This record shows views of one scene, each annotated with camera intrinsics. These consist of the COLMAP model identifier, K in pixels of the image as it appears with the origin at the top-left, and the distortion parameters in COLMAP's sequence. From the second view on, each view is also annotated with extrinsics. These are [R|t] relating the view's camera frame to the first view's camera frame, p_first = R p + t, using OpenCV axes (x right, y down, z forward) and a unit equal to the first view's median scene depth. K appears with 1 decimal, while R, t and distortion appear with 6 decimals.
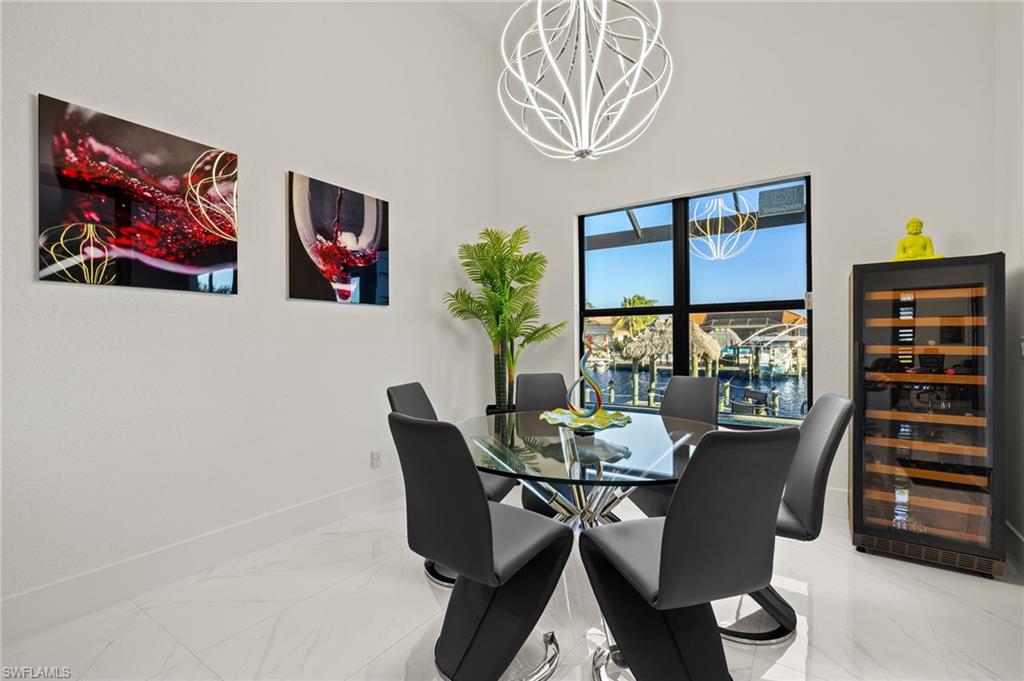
lens RADIAL K [[430.7, 0, 544.8], [0, 430.7, 345.2], [0, 0, 1]] dist [0.000577, -0.000381]
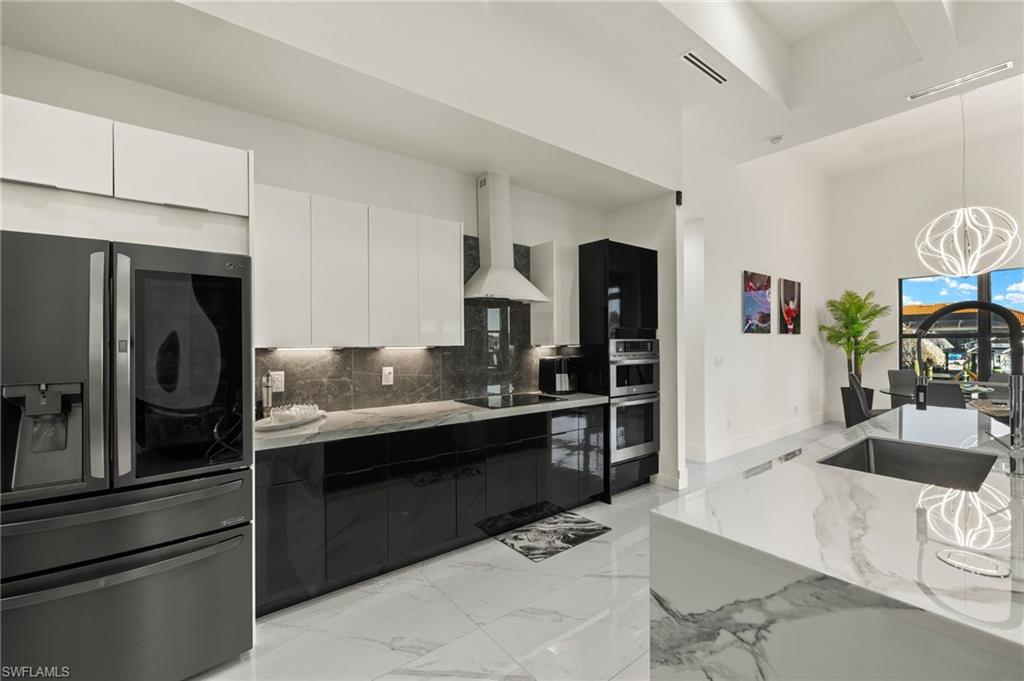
lens RADIAL K [[430.7, 0, 511.5], [0, 430.7, 339.7], [0, 0, 1]] dist [0.000577, -0.000381]
pose [[0.943592, 0.010017, -0.330960, -0.860775], [-0.012686, 0.999902, -0.005904, -0.033579], [0.330868, 0.009770, 0.943626, -1.191849]]
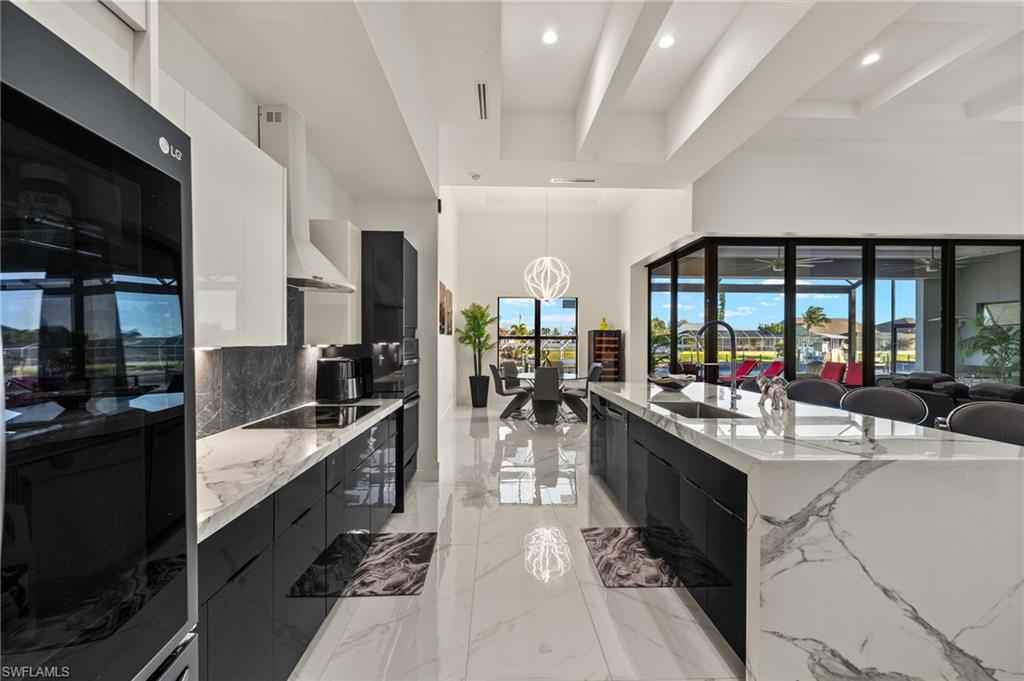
lens RADIAL K [[430.7, 0, 505.9], [0, 430.7, 339.5], [0, 0, 1]] dist [0.000577, -0.000381]
pose [[0.818426, 0.019512, 0.574280, -1.362362], [-0.011487, 0.999779, -0.017599, -0.025942], [-0.574497, 0.007807, 0.818469, -1.070798]]
